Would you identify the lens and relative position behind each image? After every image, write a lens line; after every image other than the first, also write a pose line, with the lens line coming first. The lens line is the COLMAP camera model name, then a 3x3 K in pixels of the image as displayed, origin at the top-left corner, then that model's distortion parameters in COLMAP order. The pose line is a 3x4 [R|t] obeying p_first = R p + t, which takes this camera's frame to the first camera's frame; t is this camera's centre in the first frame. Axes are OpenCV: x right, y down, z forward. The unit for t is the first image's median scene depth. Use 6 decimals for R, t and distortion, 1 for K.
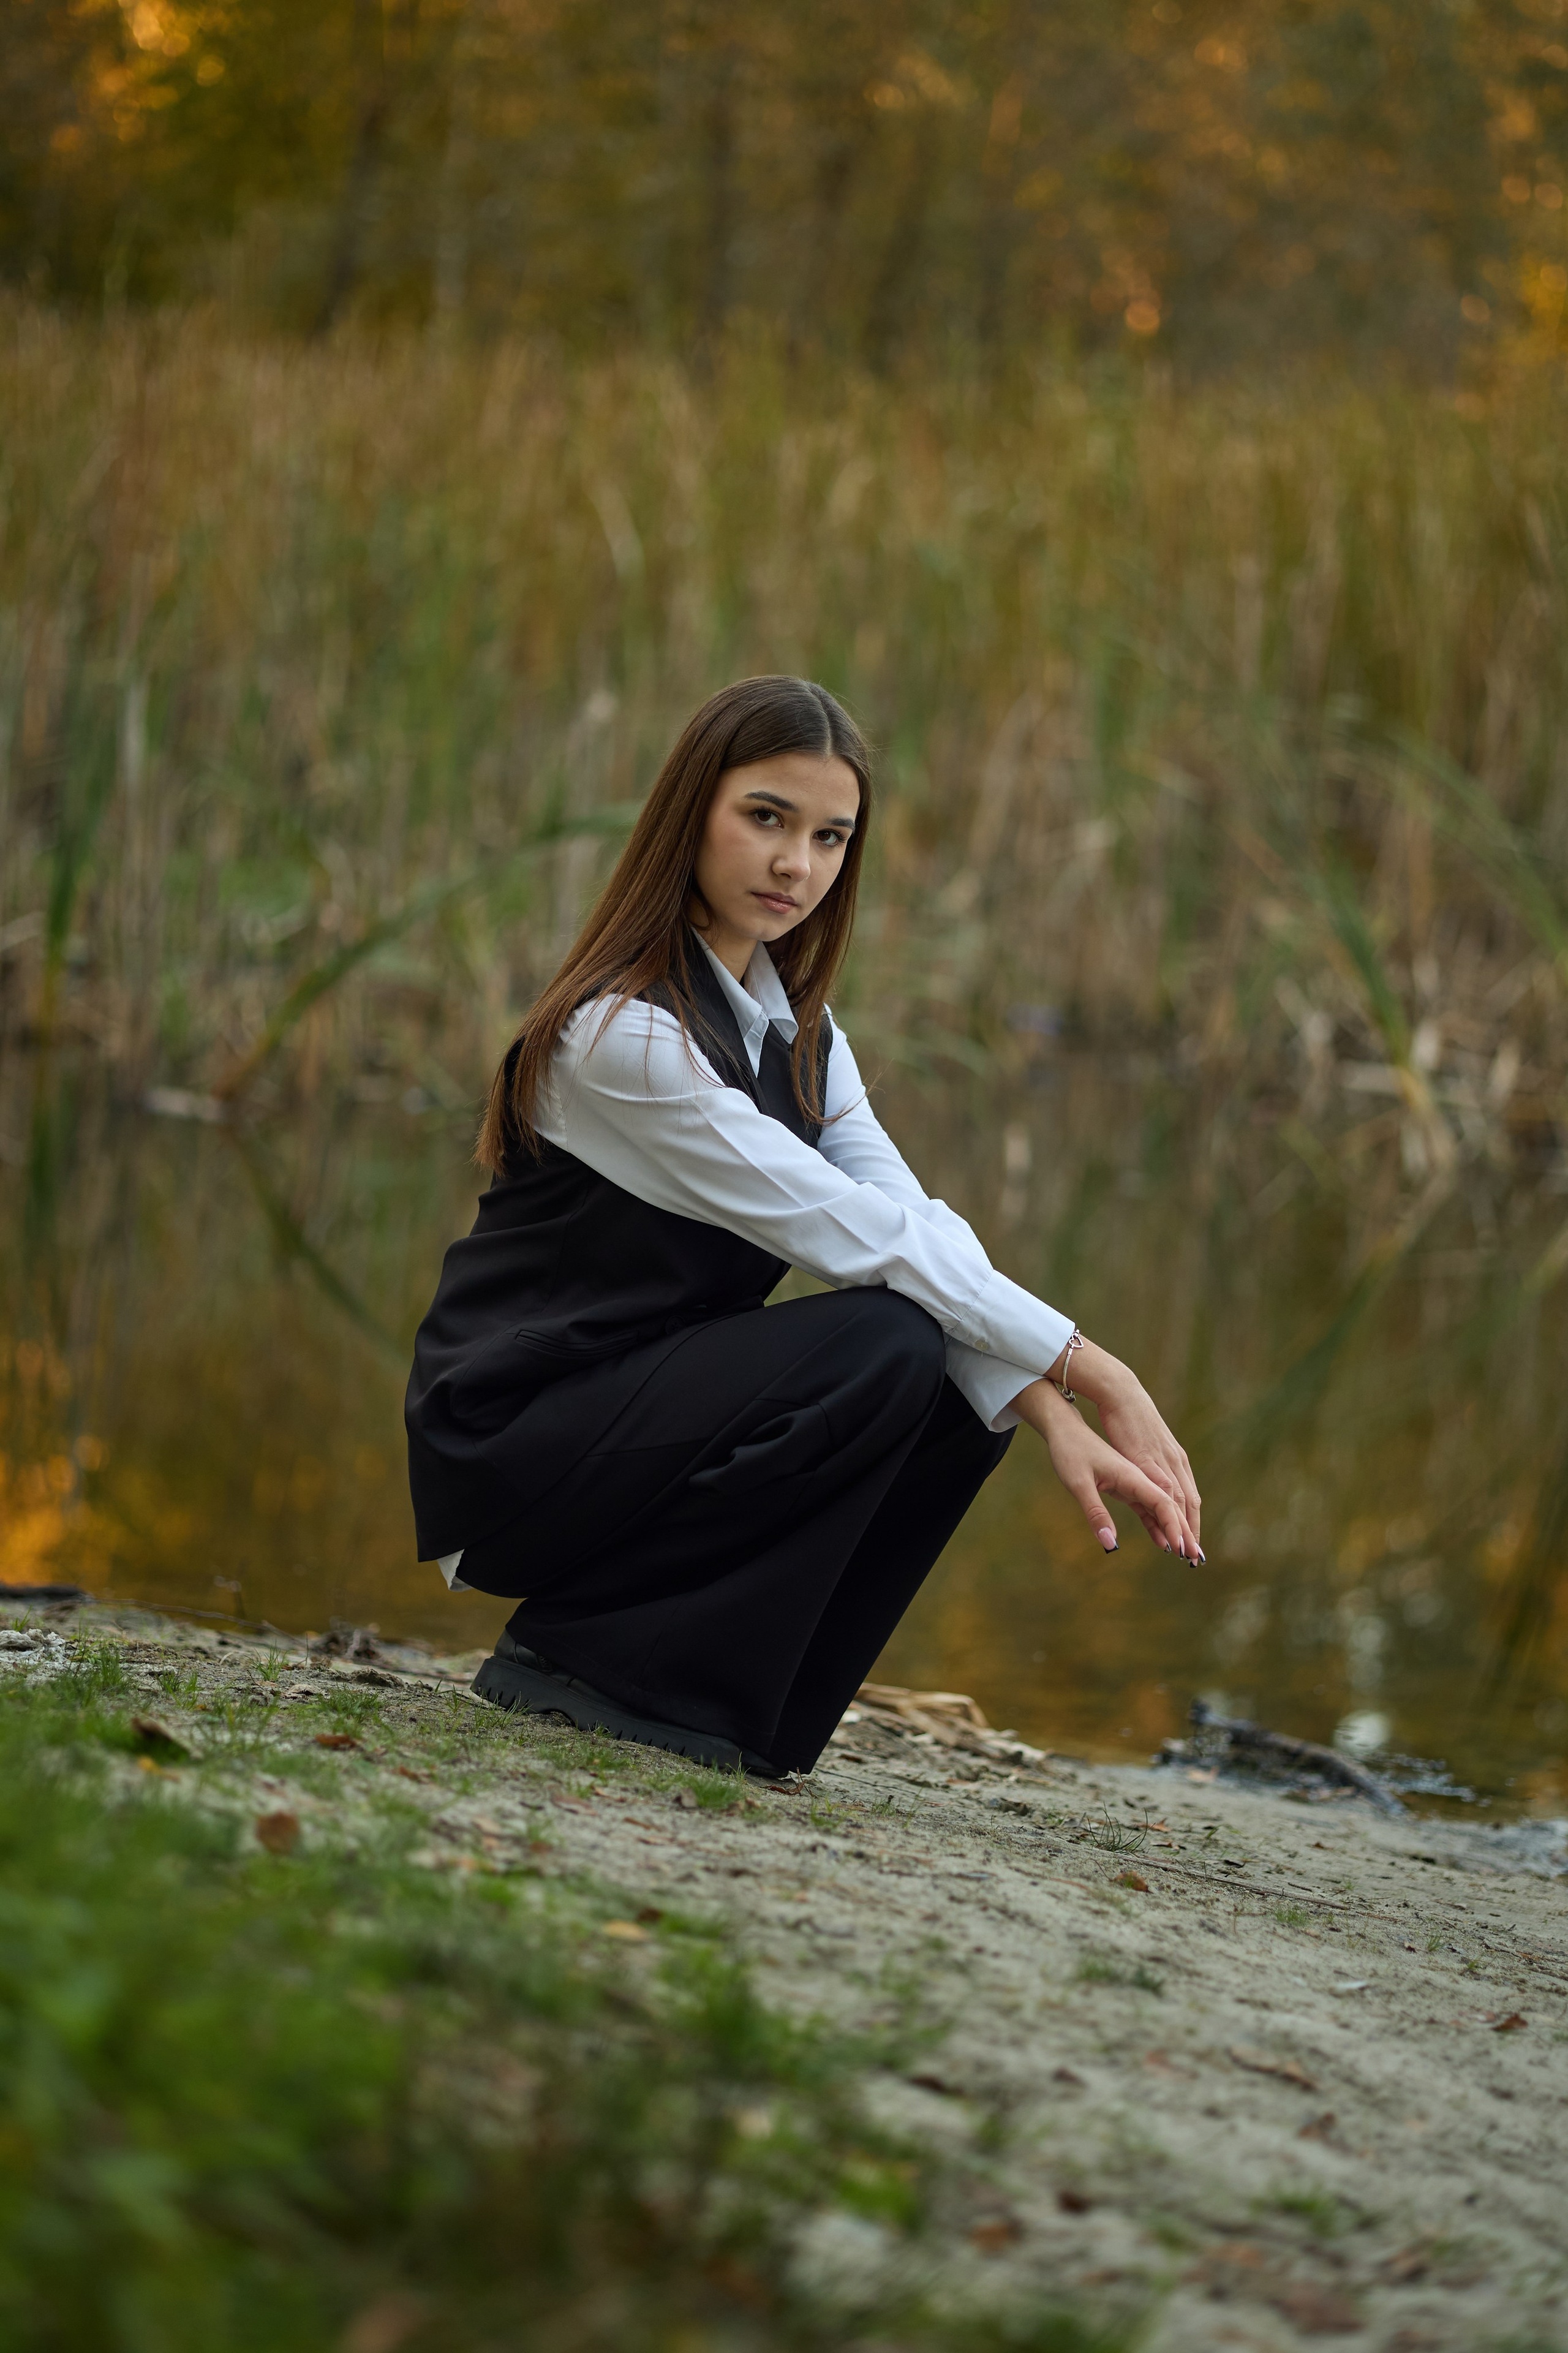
lens RADIAL K [[5585.6, 0, 784.0], [0, 5585.6, 1176.5], [0, 0, 1]] dist [0.047162, -0.013982]
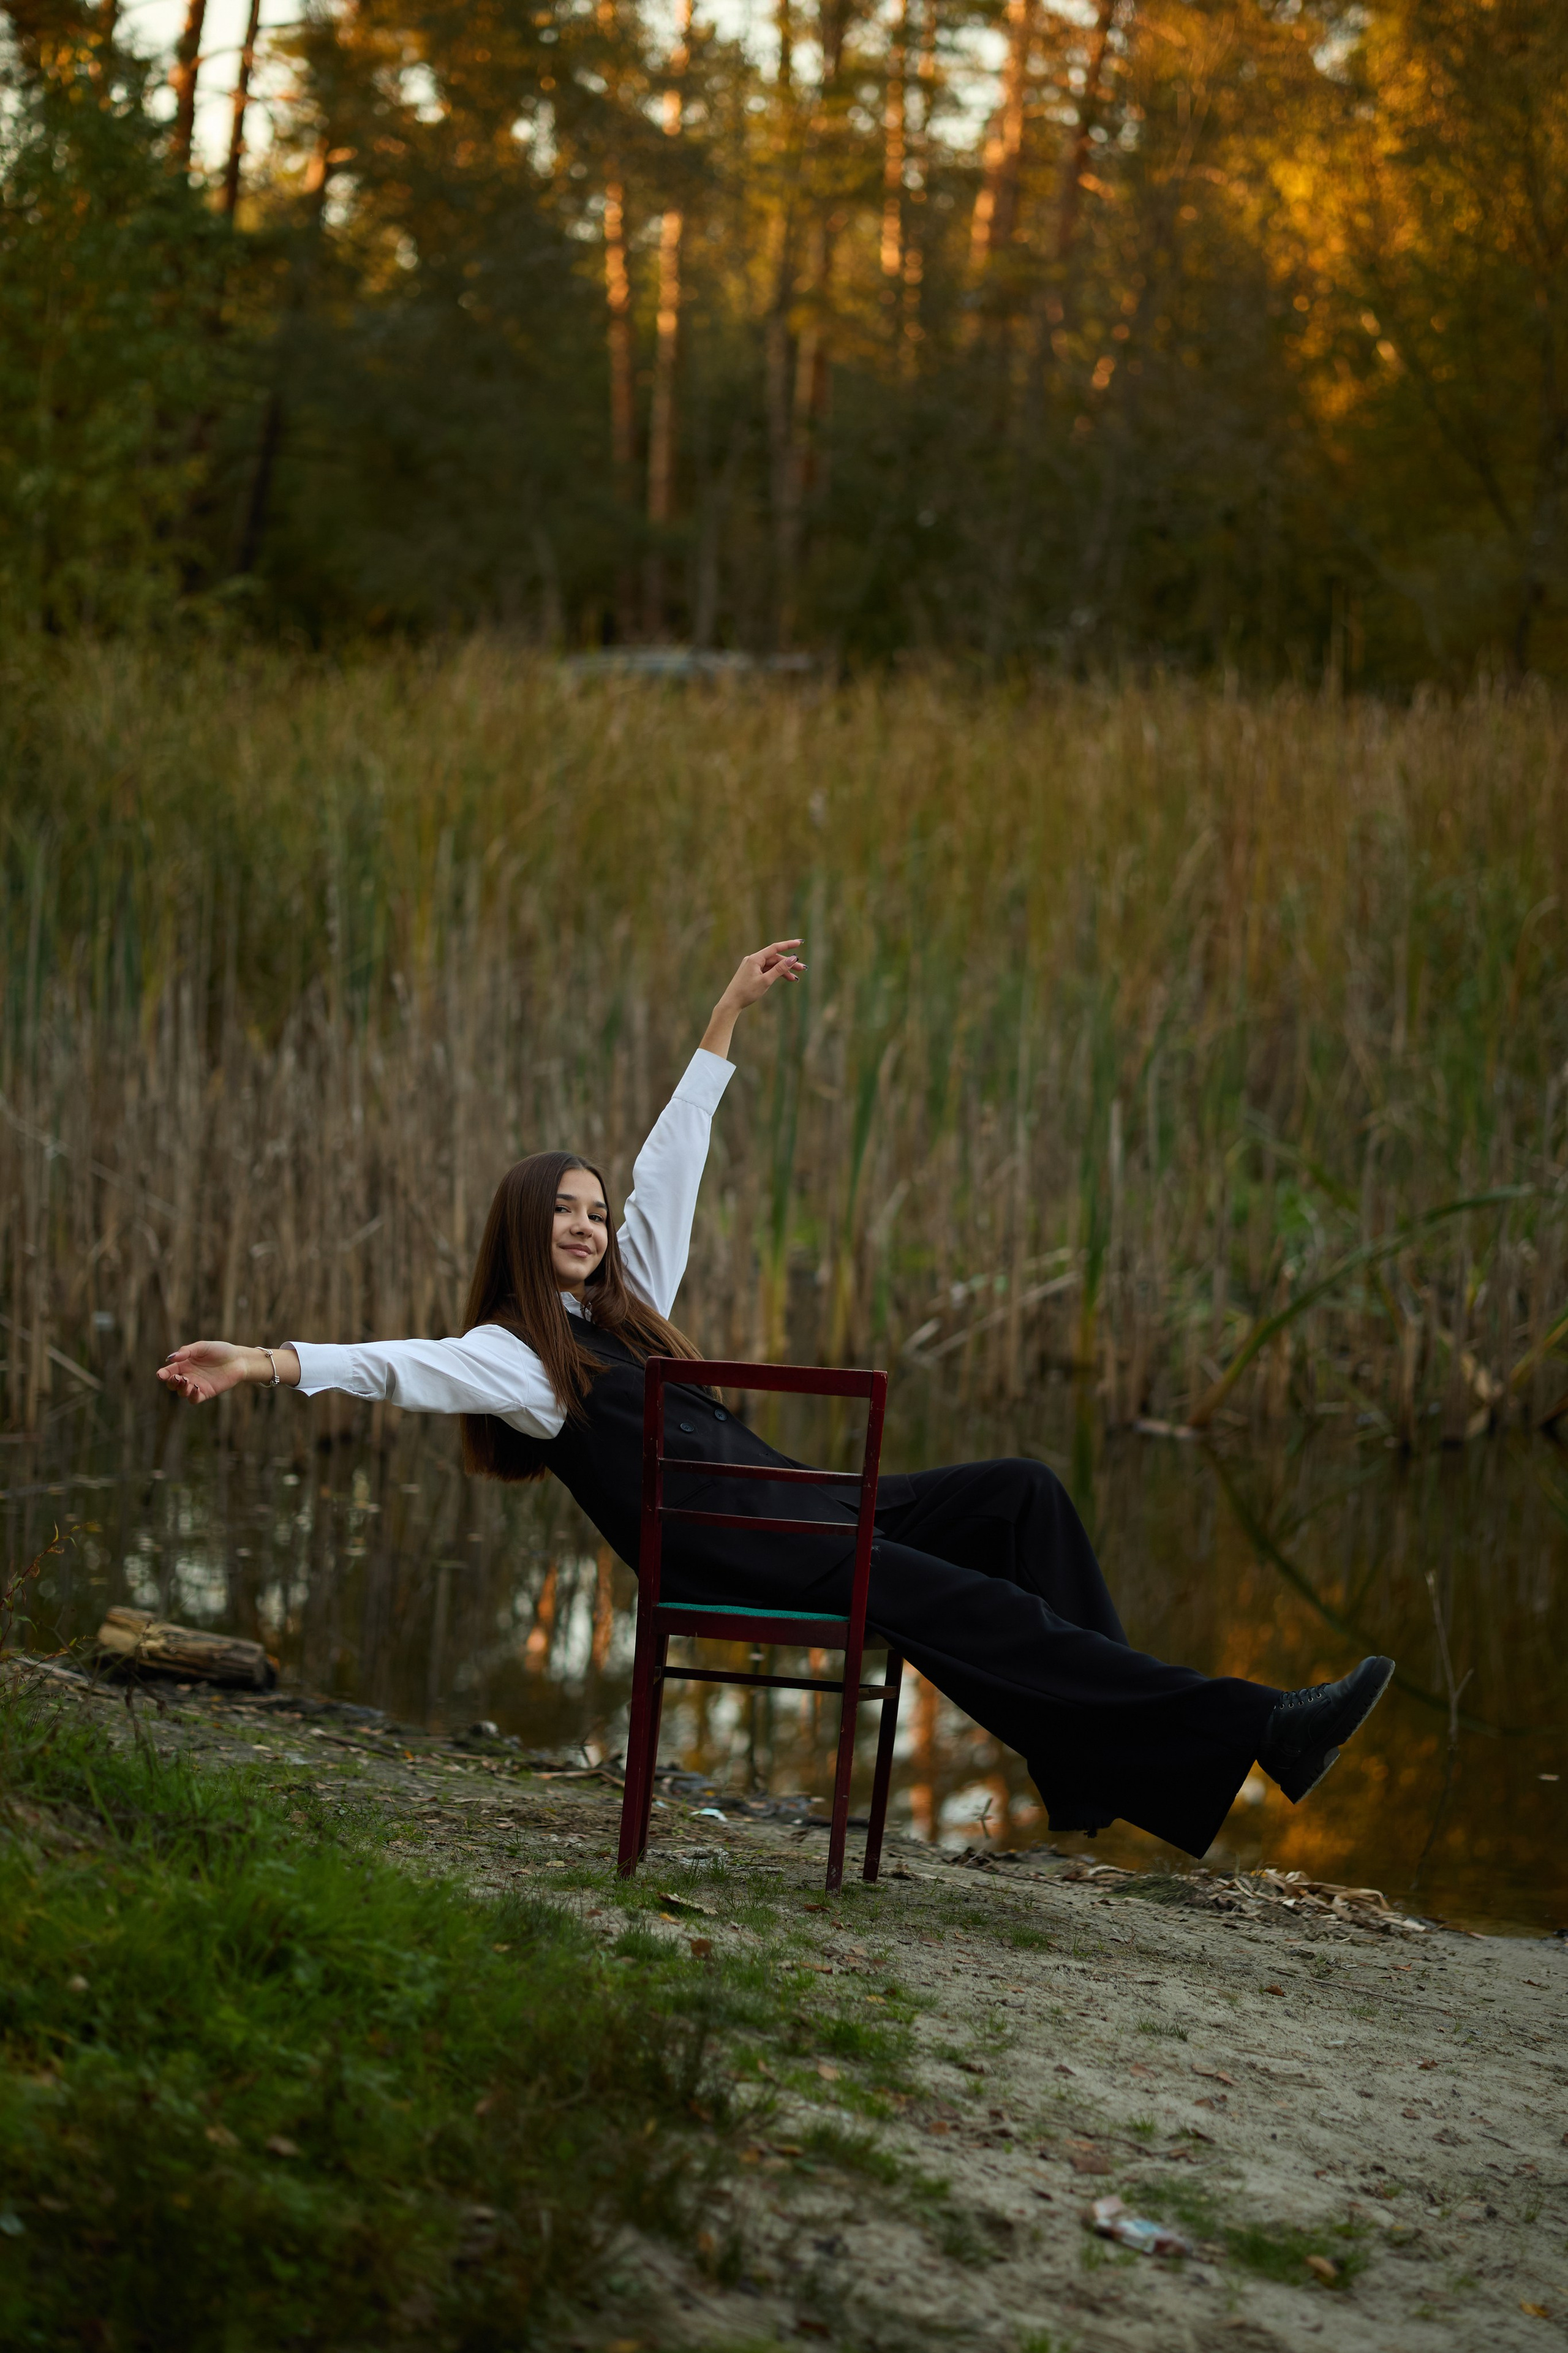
lens RADIAL K [[5578.3, 0, 784.0], [0, 5578.3, 1176.5], [0, 0, 1]] dist [-0.012393, -0.163706]
pose [[0.970918, -0.027377, -0.237842, 0.113115], [0.018279, 0.999018, -0.040372, -0.021075], [0.238713, 0.034850, 0.970465, -0.254285]]
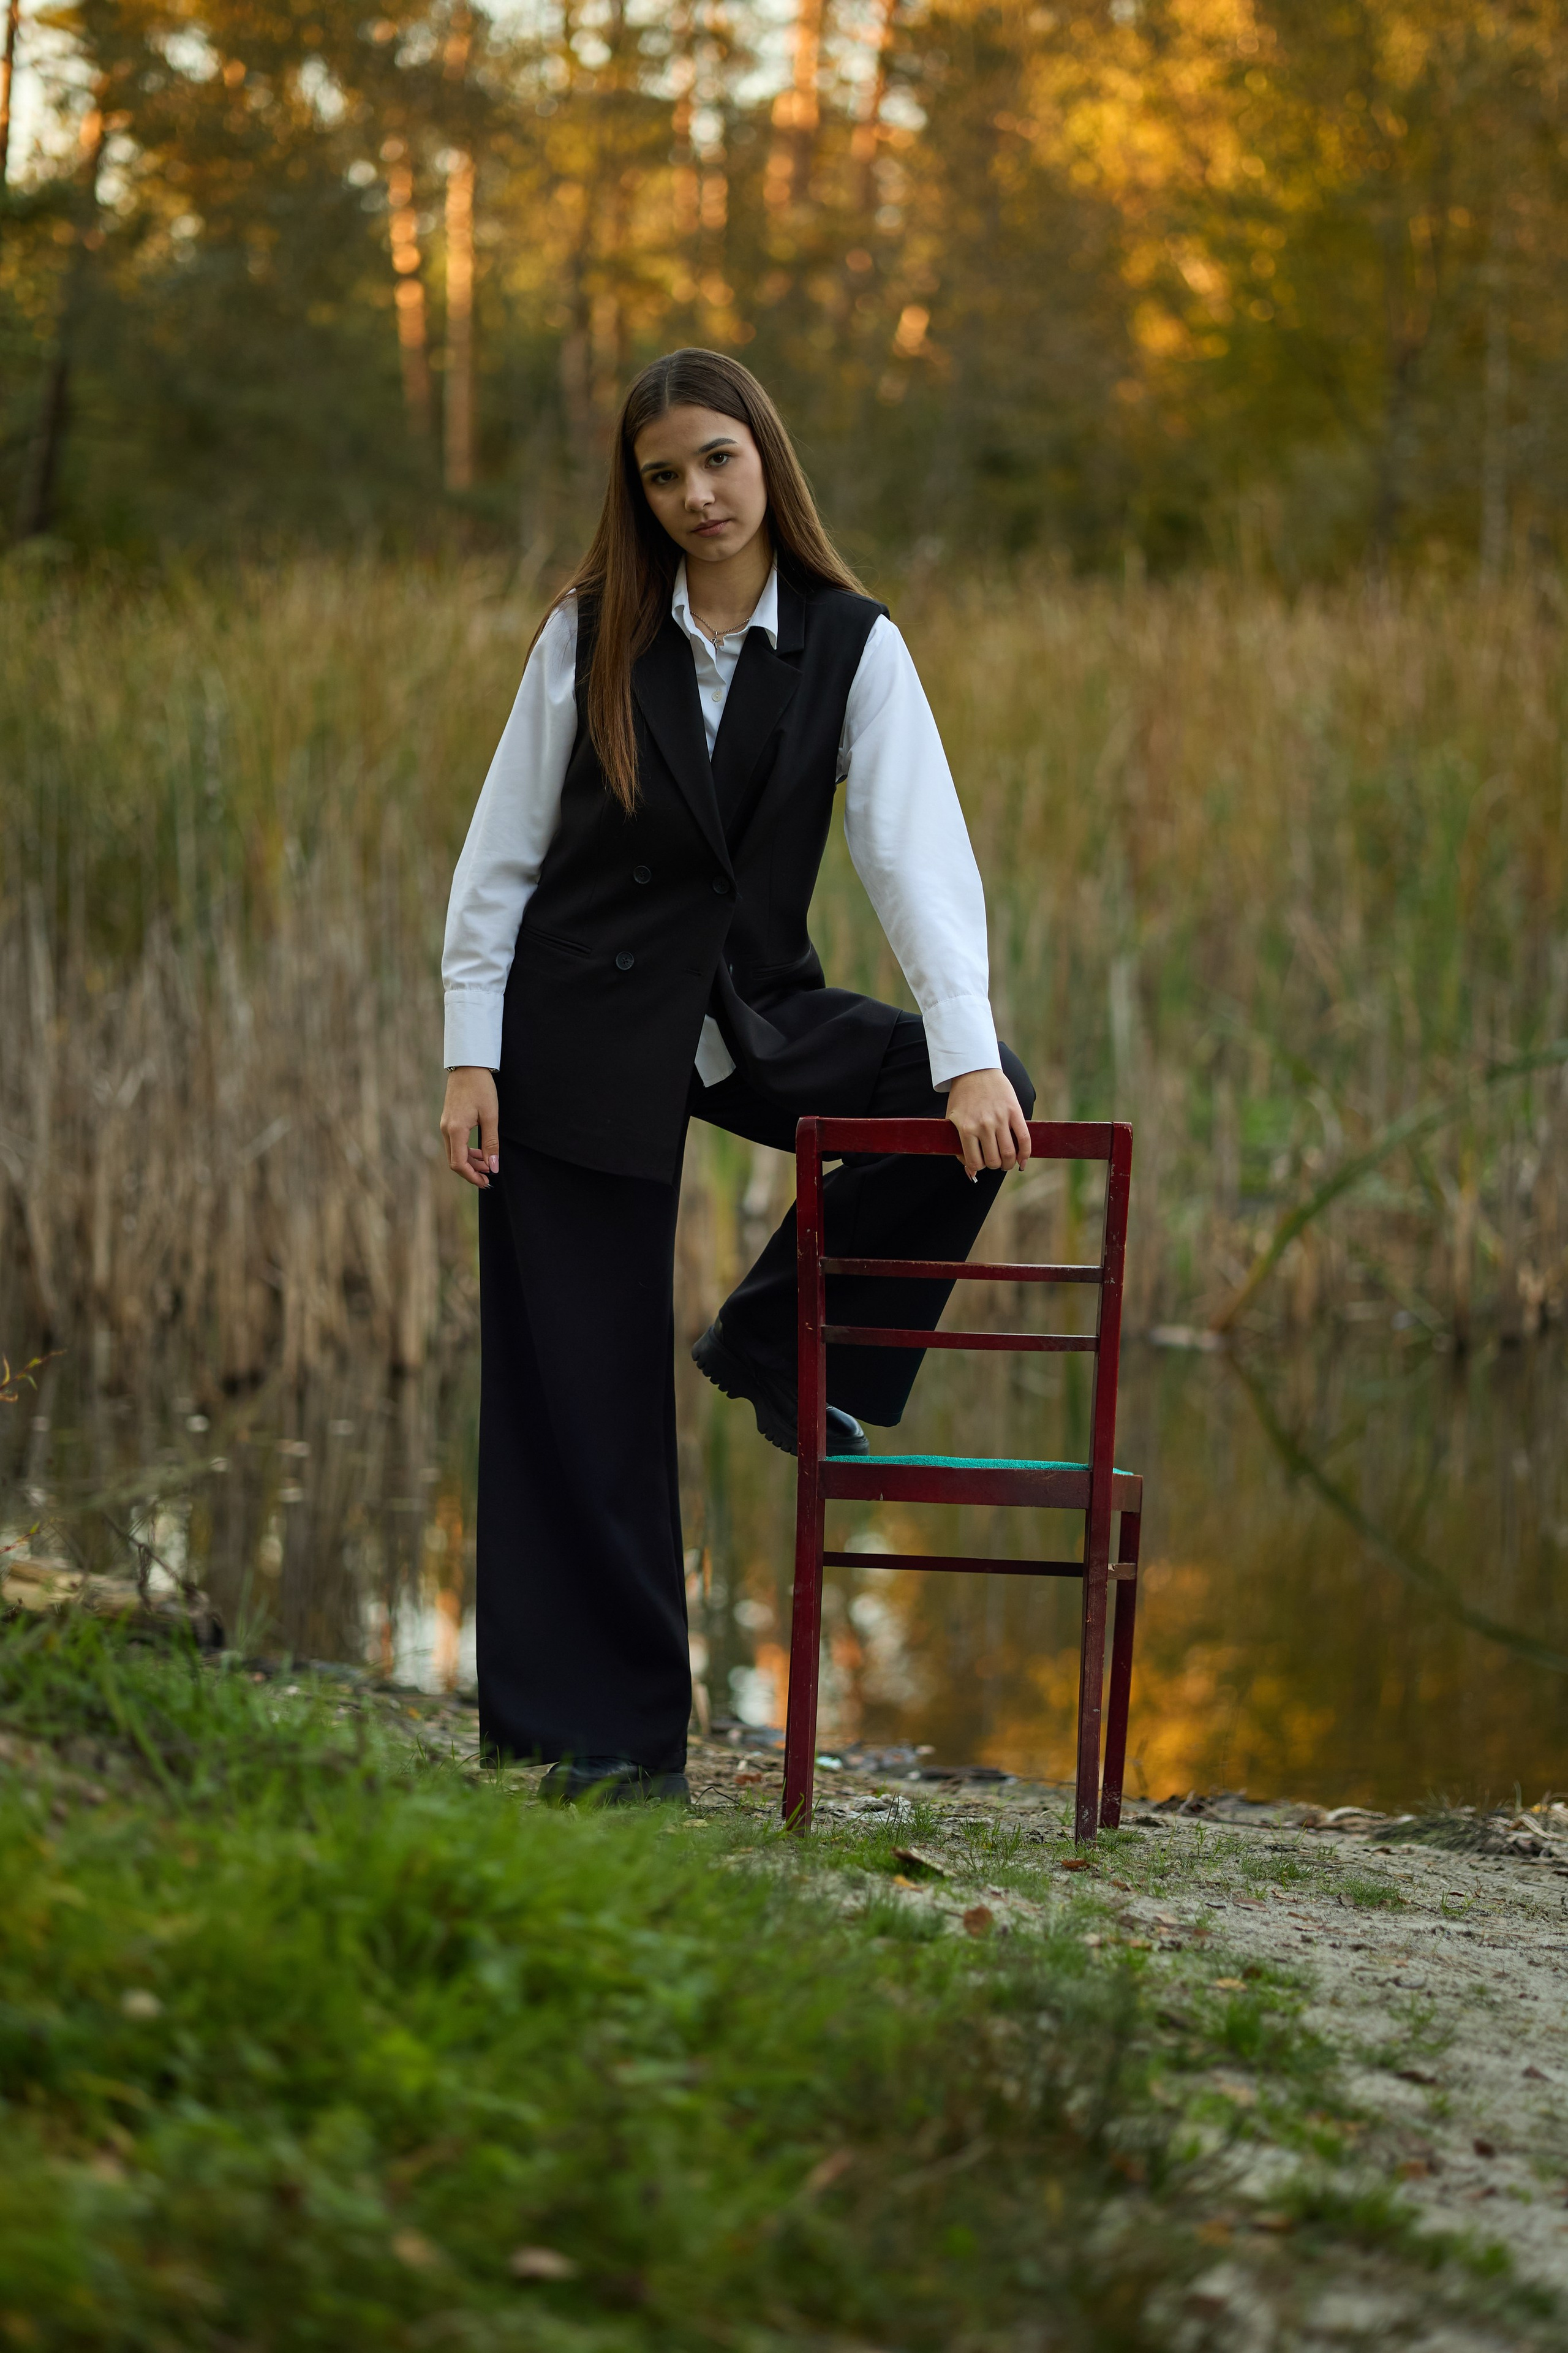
lens RADIAL K [[5585.6, 0, 784.0], [0, 5585.6, 1176.5], [0, 0, 1]] dist [0.047162, -0.013982]
pose [[0.976857, -0.067170, -0.203074, 0.042232], [0.059965, 0.997340, -0.041433, -0.003488], [0.205317, 0.028297, 0.978286, -0.100756]]
